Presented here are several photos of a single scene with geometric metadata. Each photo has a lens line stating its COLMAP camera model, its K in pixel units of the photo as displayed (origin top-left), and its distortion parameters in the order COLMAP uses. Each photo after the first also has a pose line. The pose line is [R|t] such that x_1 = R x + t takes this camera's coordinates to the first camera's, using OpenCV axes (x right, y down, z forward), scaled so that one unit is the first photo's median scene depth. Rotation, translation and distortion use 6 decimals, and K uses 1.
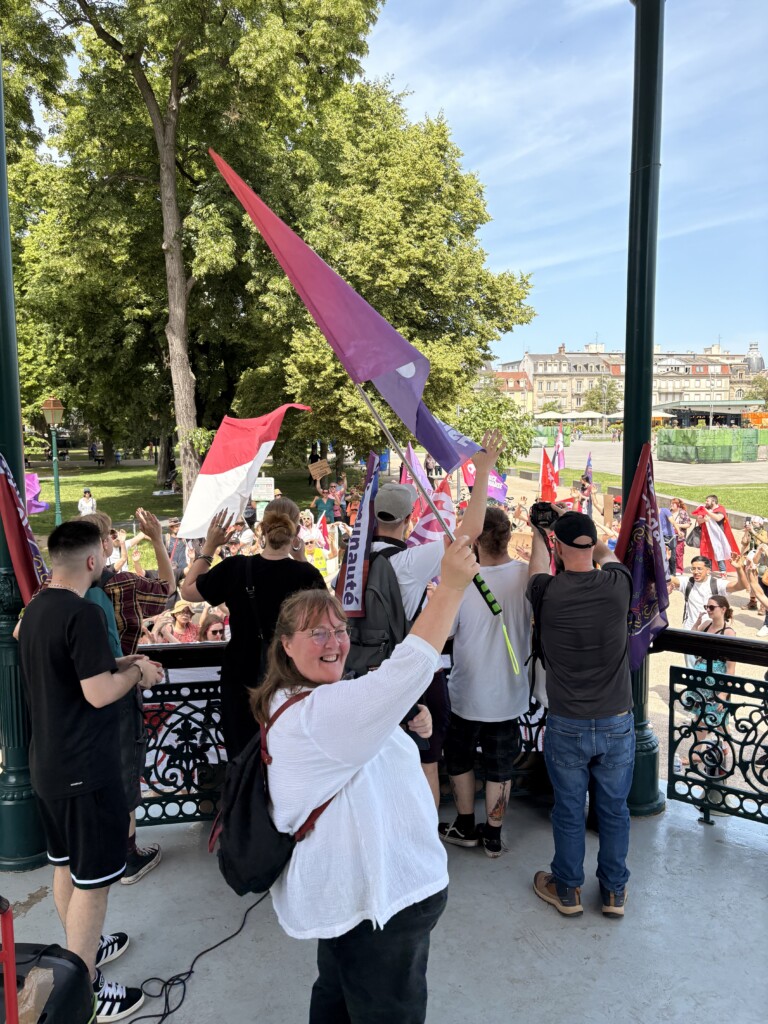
lens RADIAL K [[781.4, 0, 402.4], [0, 781.4, 495.6], [0, 0, 1]] dist [-0.004382, -0.007742]
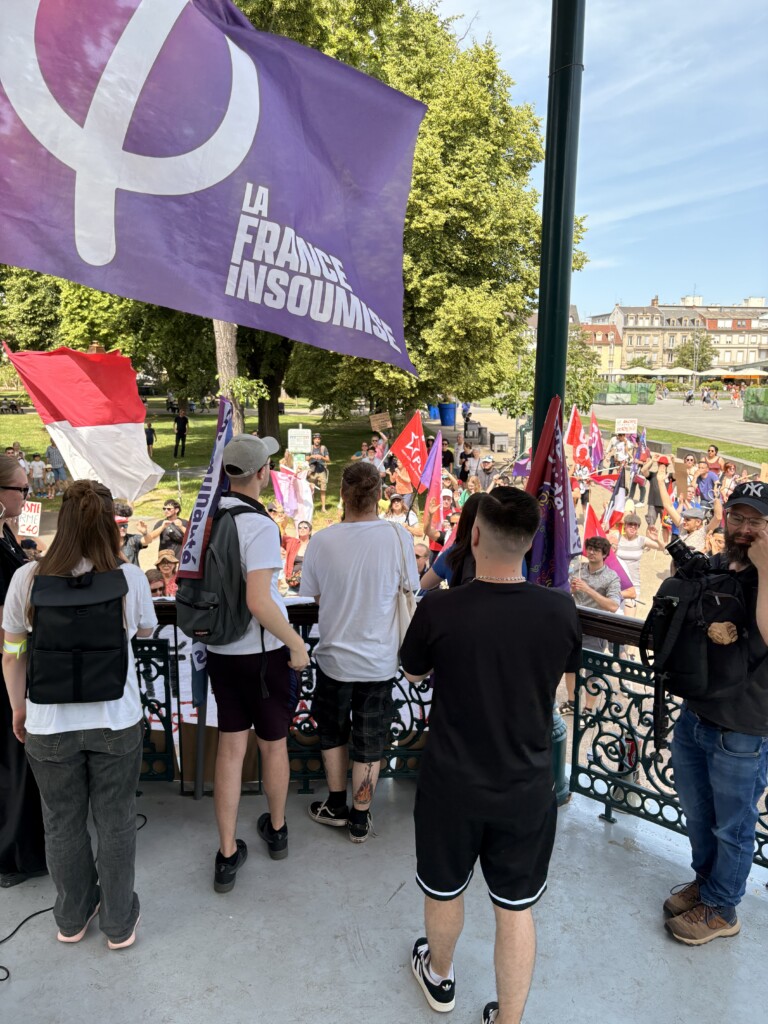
lens RADIAL K [[781.7, 0, 417.6], [0, 781.7, 507.9], [0, 0, 1]] dist [-0.006087, 0.001284]
pose [[0.994782, 0.033025, -0.096527, 0.072079], [-0.025841, 0.996868, 0.074744, -0.000961], [0.098693, -0.071860, 0.992520, 0.031351]]
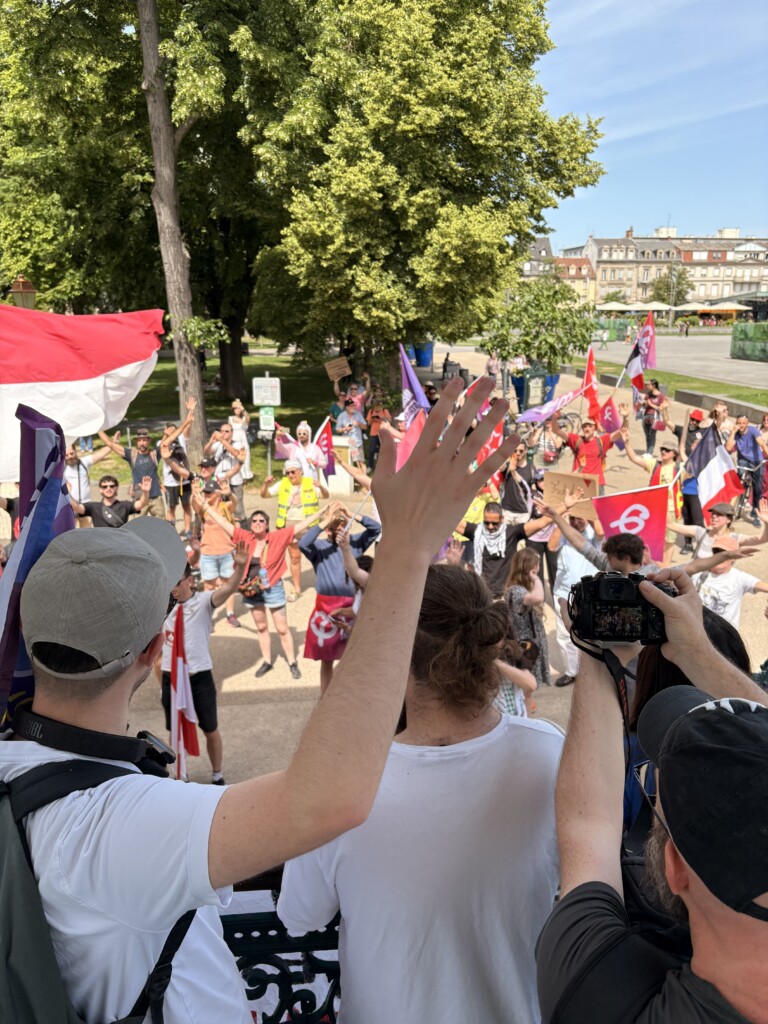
lens RADIAL K [[765.6, 0, 404.6], [0, 765.6, 501.4], [0, 0, 1]] dist [-0.031306, 0.071828]
pose [[0.997412, 0.026076, -0.067005, 0.031554], [-0.015825, 0.988681, 0.149194, -0.017119], [0.070137, -0.147748, 0.986535, 0.187829]]
